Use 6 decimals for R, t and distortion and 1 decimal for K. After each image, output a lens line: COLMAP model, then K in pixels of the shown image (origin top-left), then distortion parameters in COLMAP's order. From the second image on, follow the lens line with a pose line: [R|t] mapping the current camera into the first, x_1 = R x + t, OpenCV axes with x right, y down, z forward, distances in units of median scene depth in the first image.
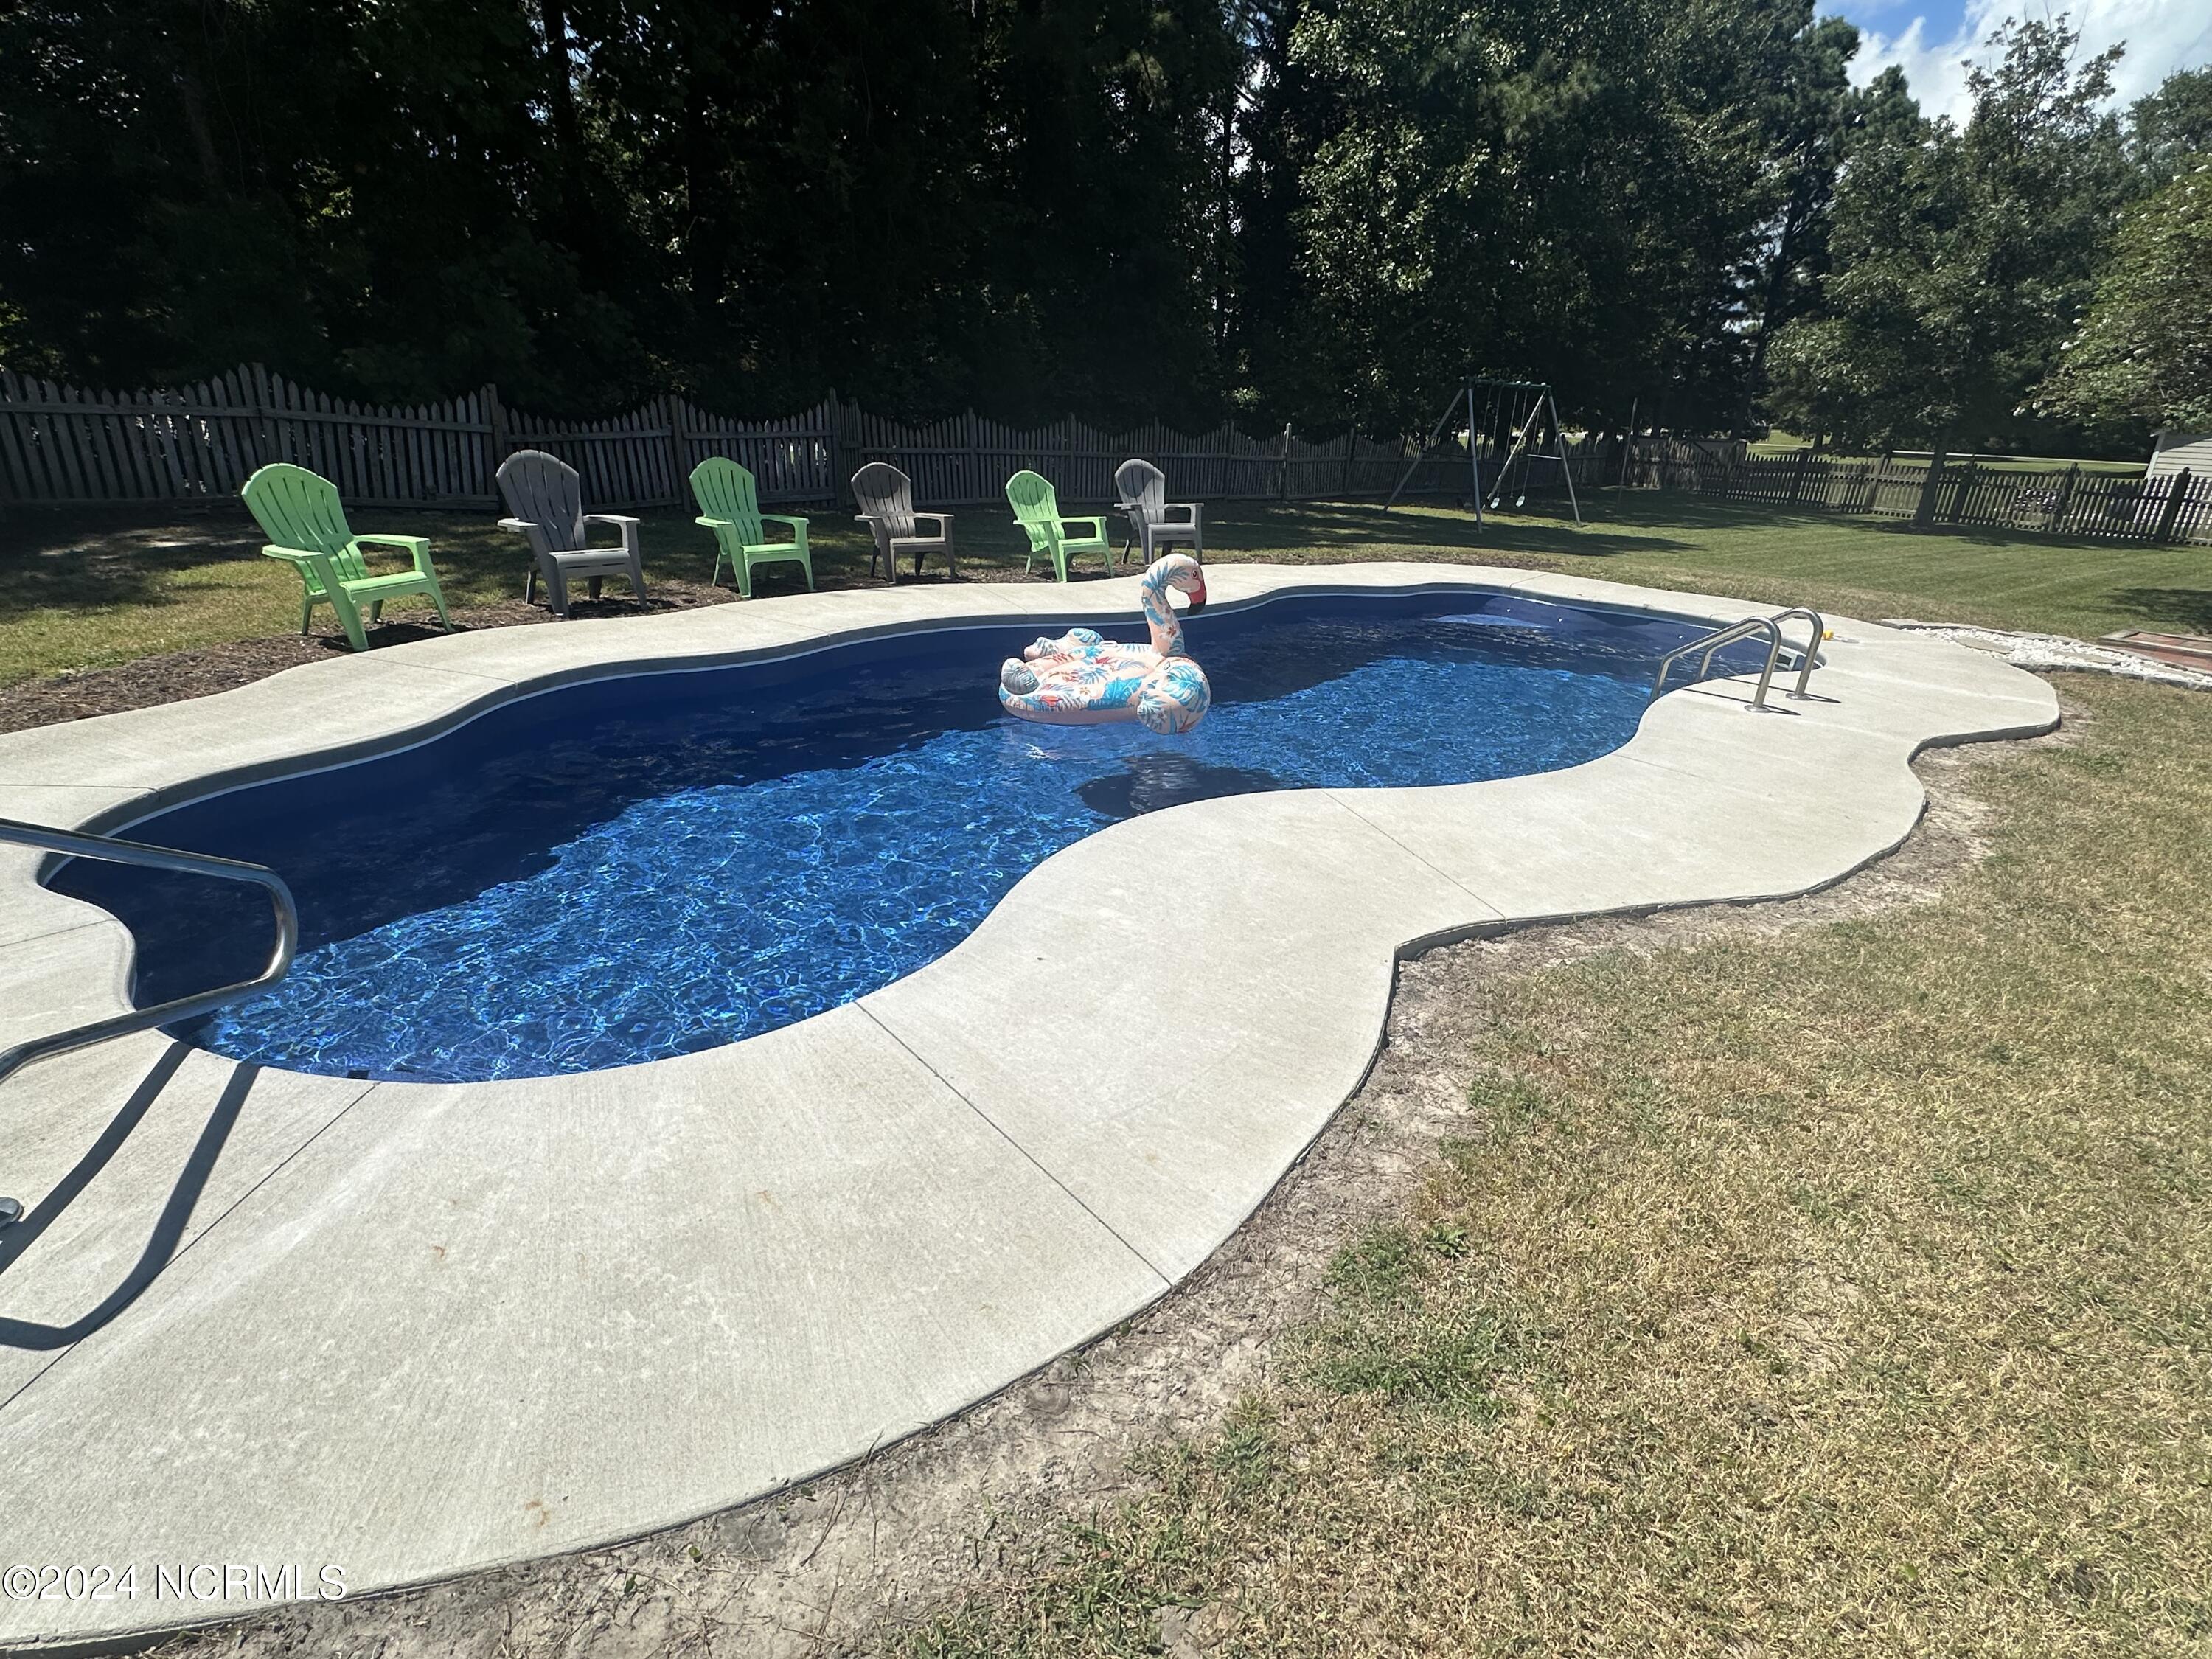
lens RADIAL K [[1122.1, 0, 1106.0], [0, 1122.1, 829.5], [0, 0, 1]] dist [0.000616, -0.000750]
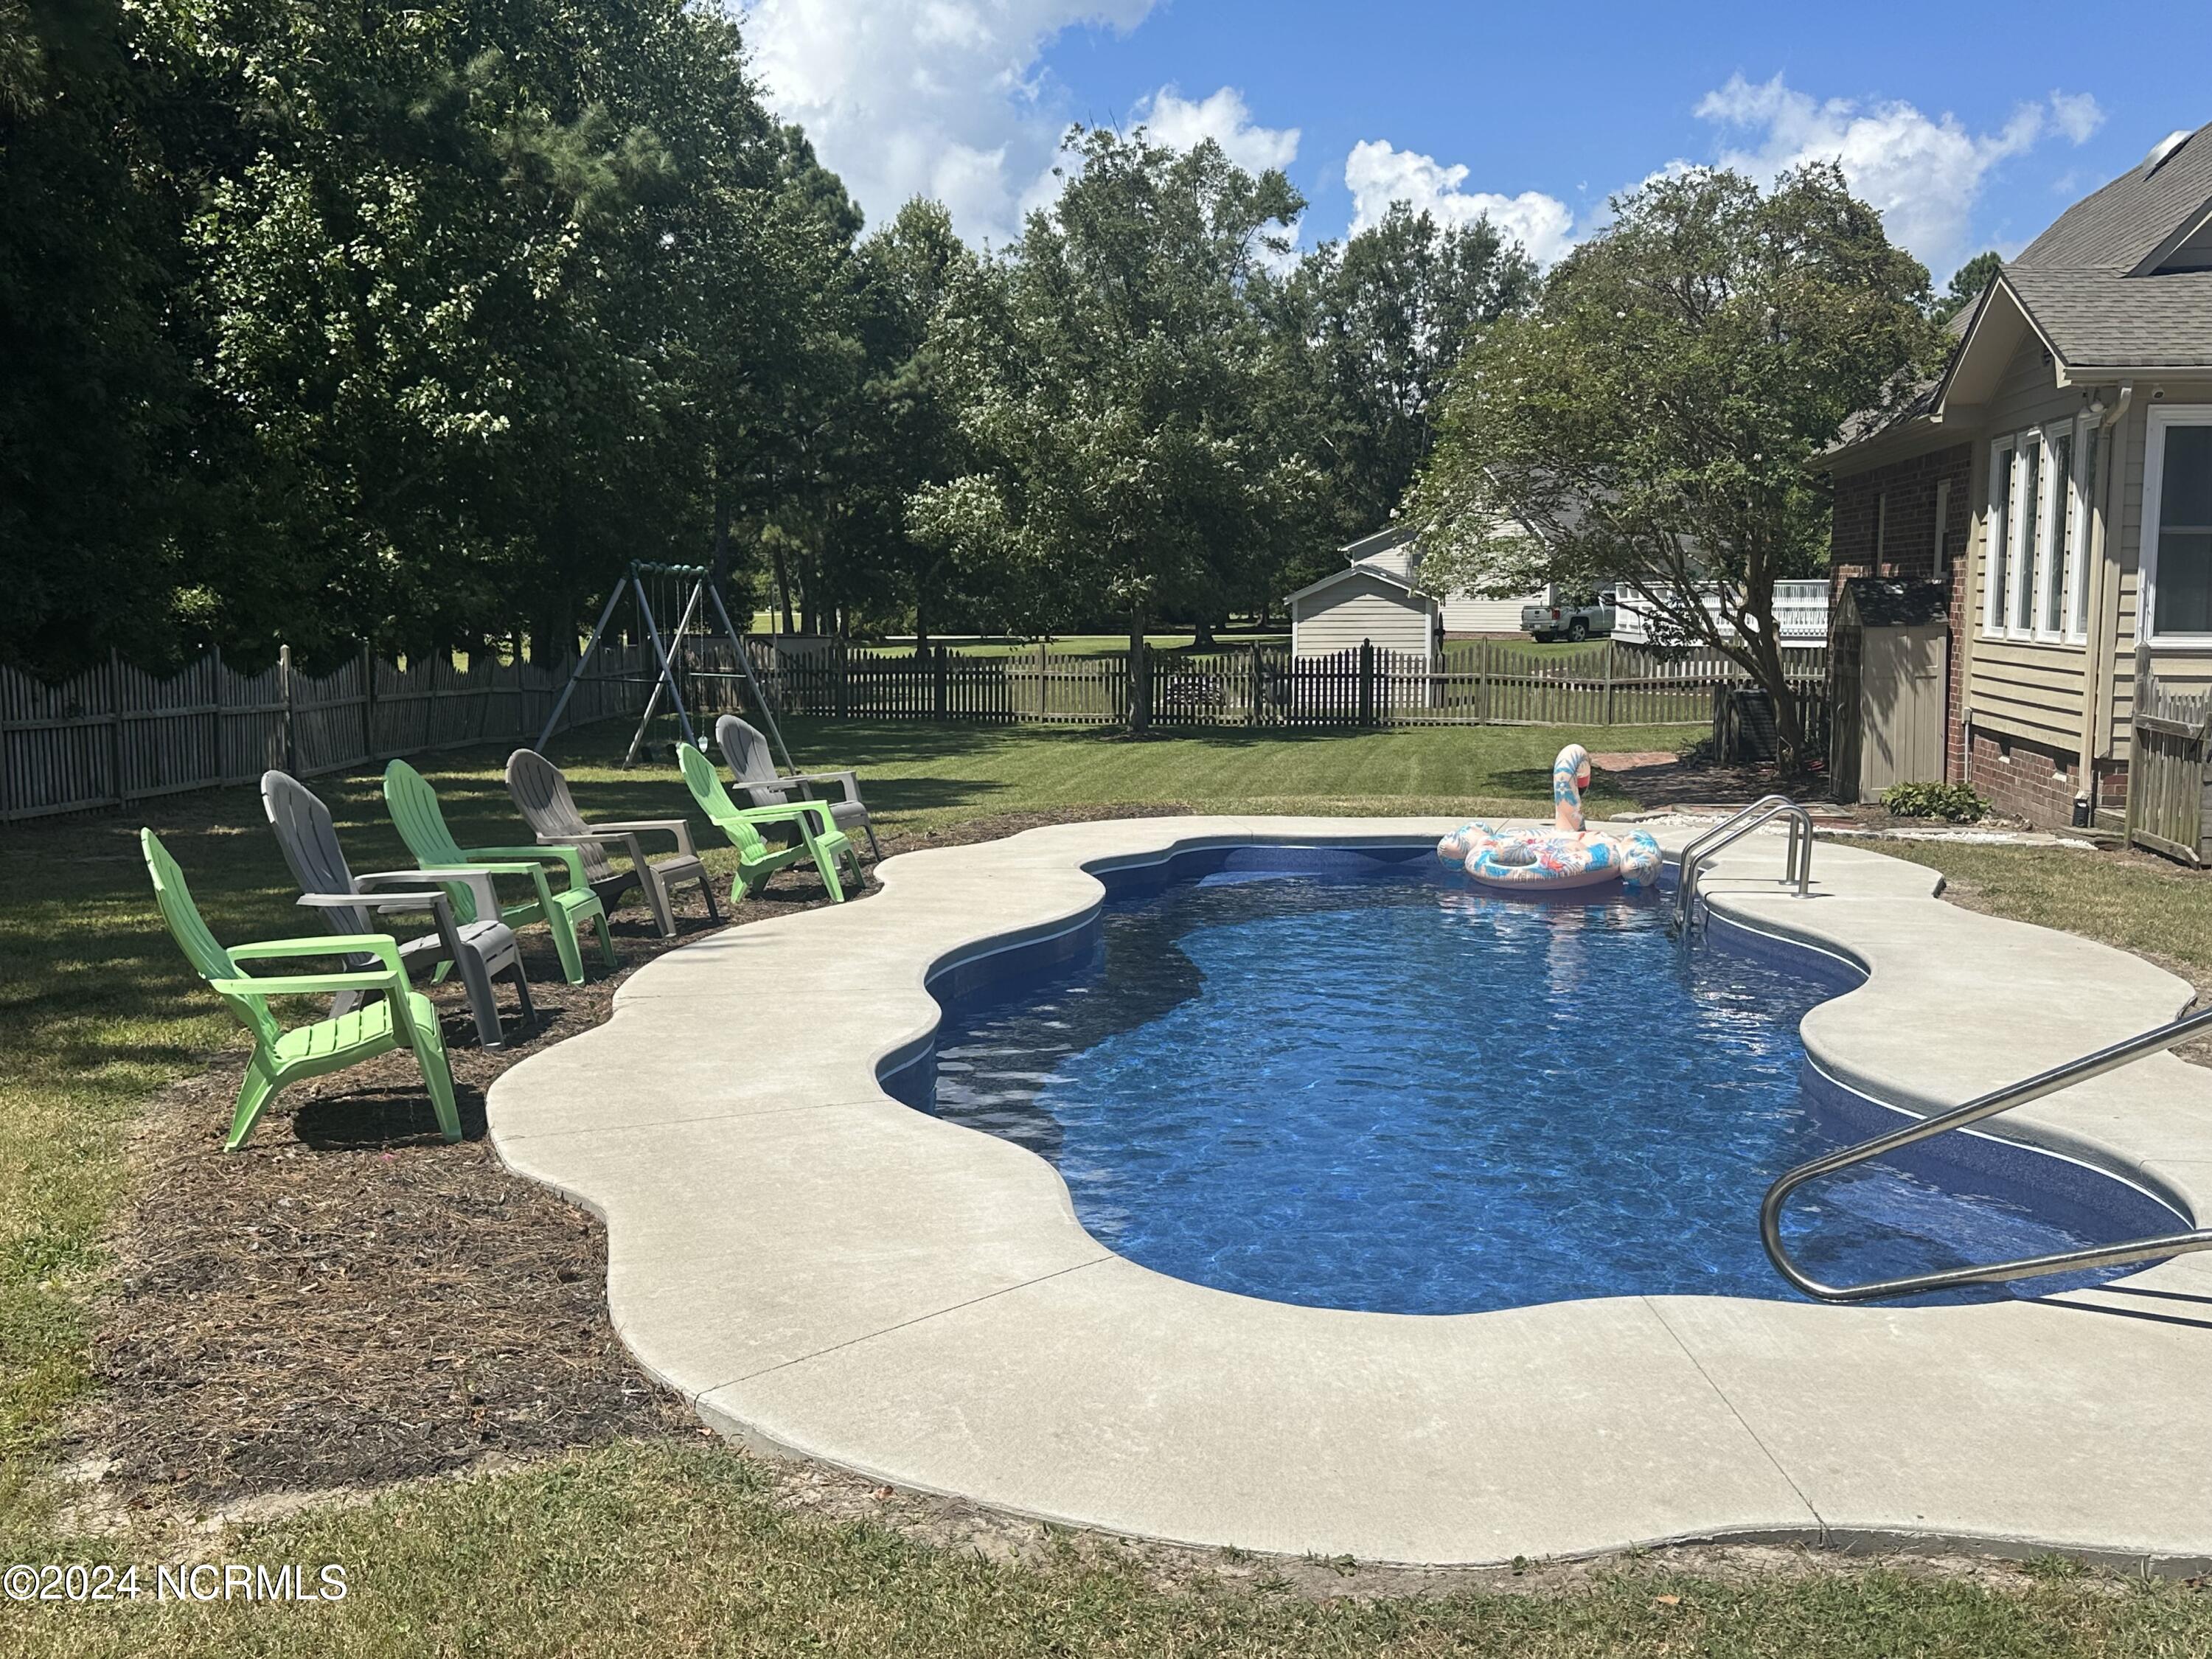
lens RADIAL K [[2145.2, 0, 1106.0], [0, 2145.2, 829.5], [0, 0, 1]] dist [0.182042, -0.323817]
pose [[0.737964, -0.111311, 0.665596, -0.275344], [0.272560, 0.951440, -0.143080, -0.013182], [-0.617349, 0.287003, 0.732468, -0.009781]]
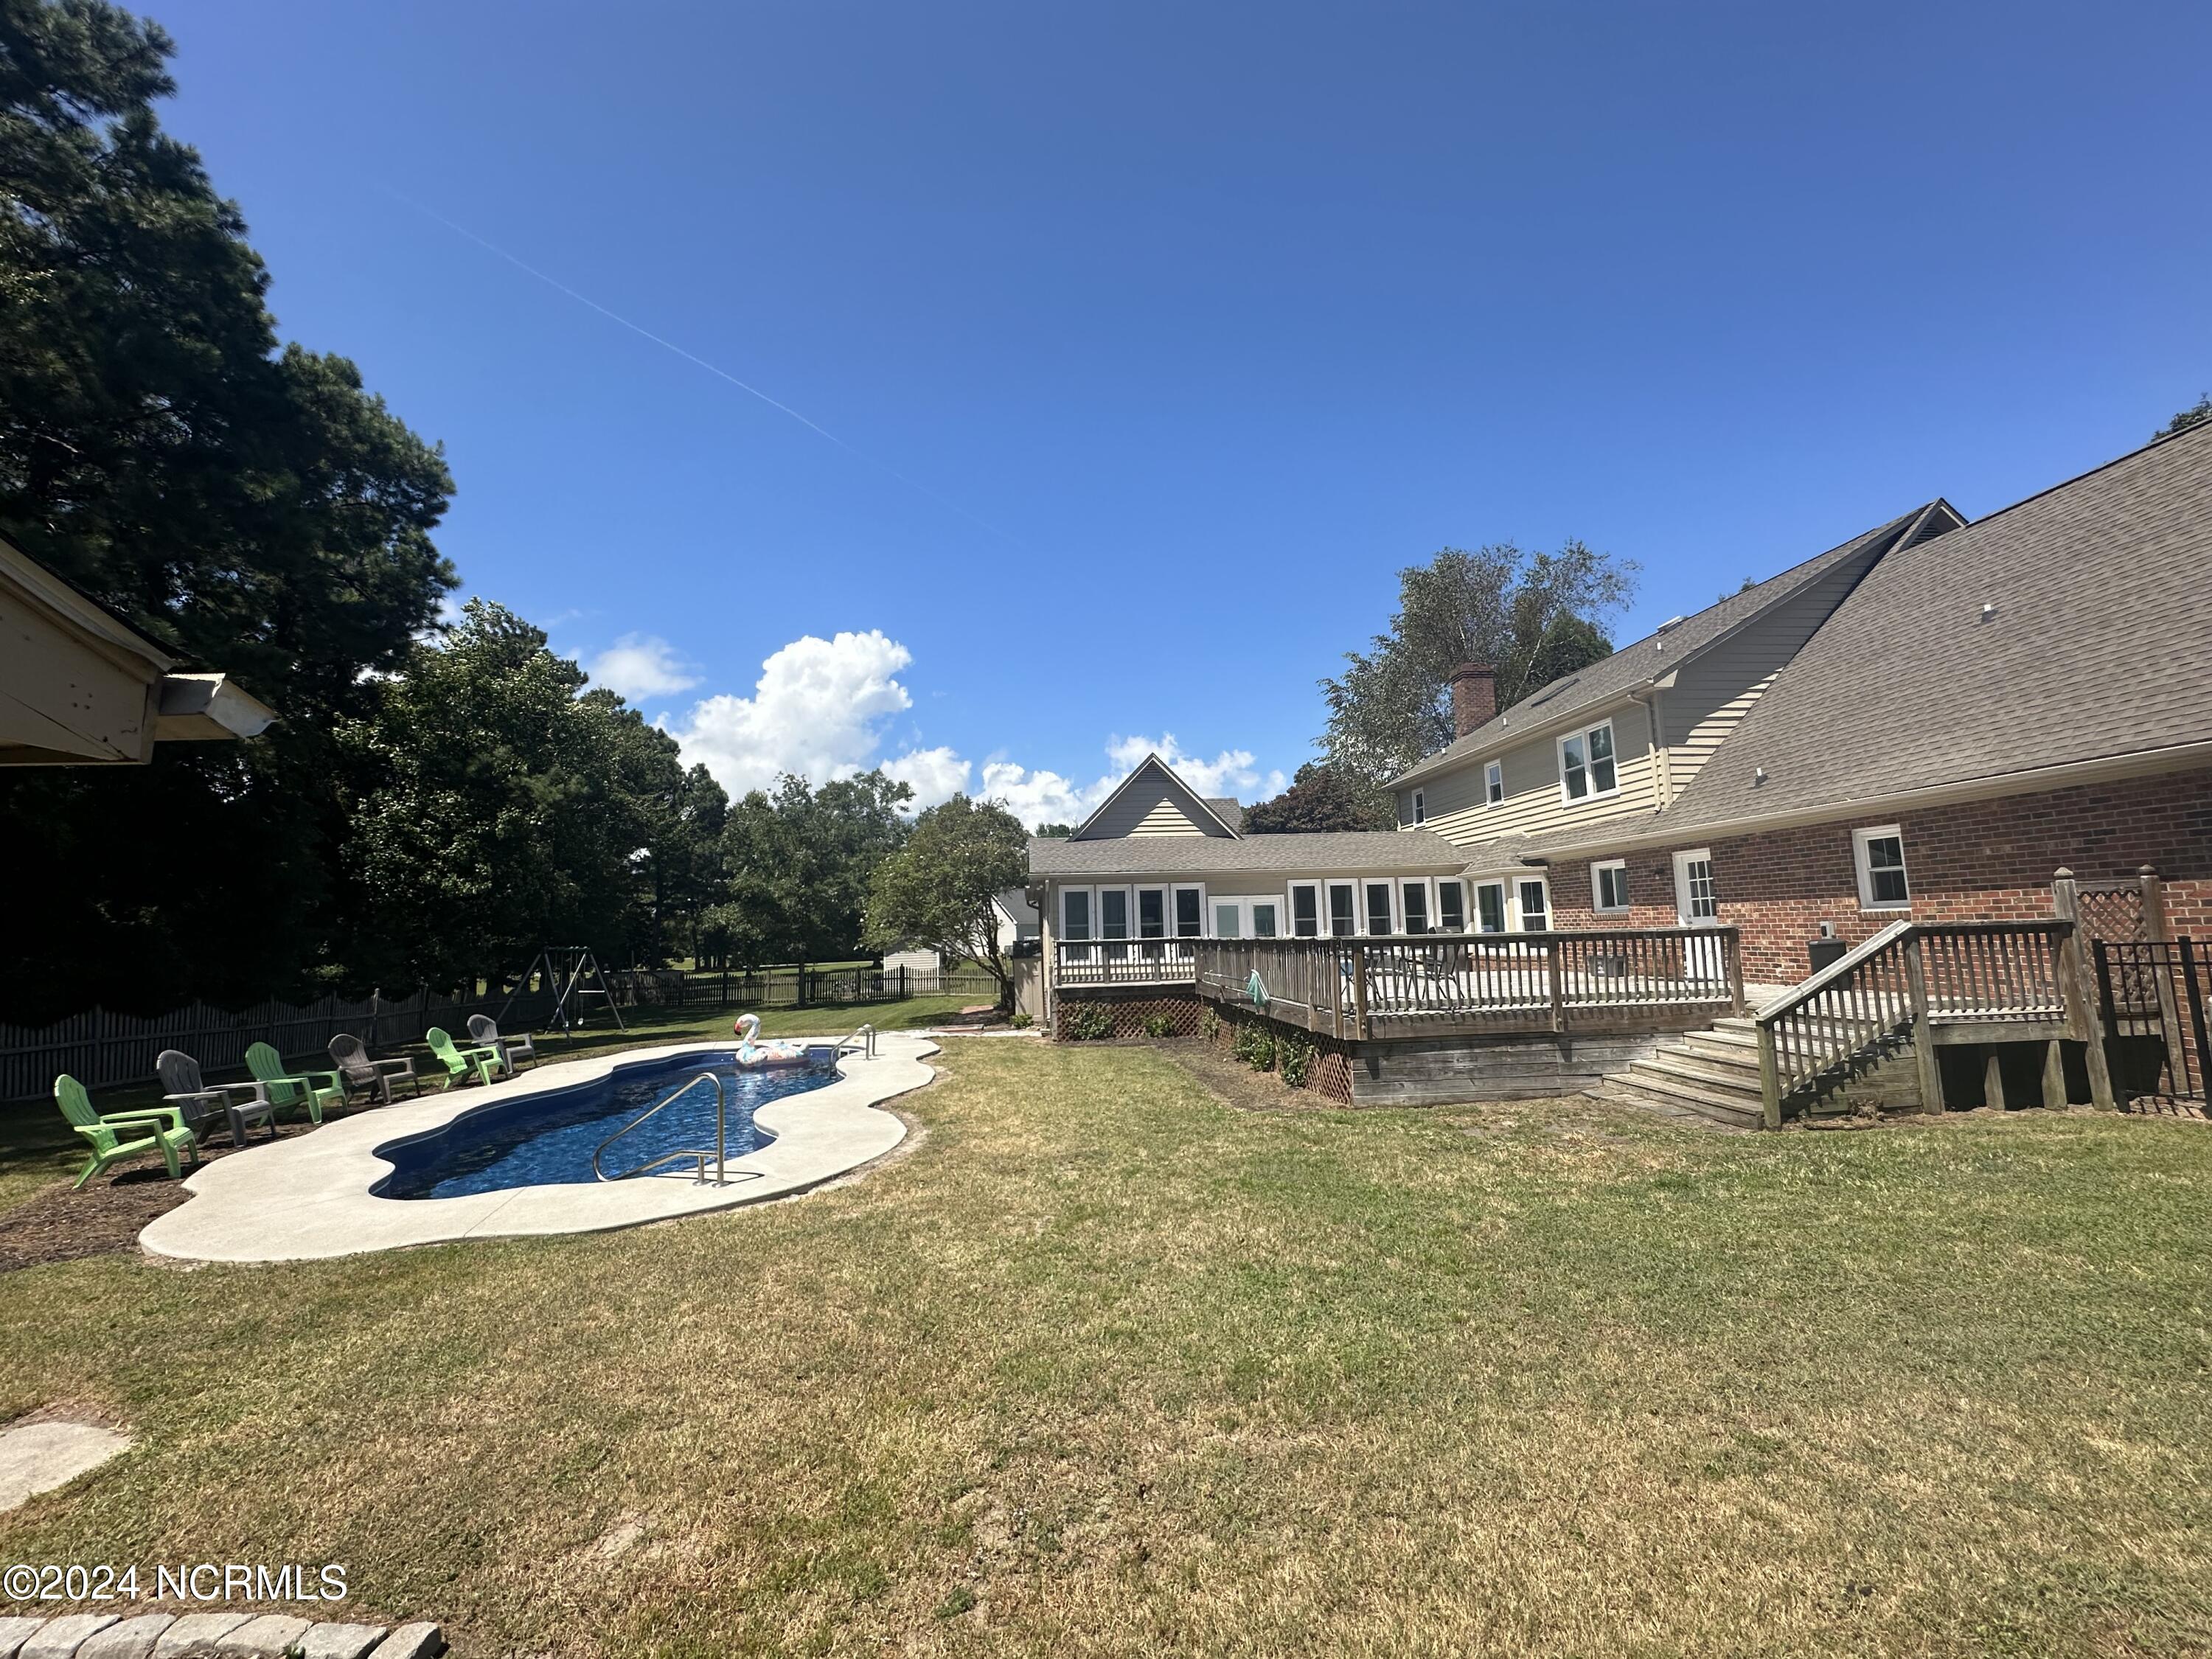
lens RADIAL K [[881.1, 0, 1100.3], [0, 881.1, 823.4], [0, 0, 1]] dist [-0.002532, 0.000222]
pose [[0.545310, 0.050974, 0.836683, -0.247991], [0.353547, 0.891035, -0.284711, 0.050074], [-0.760027, 0.451063, 0.467868, -0.190892]]
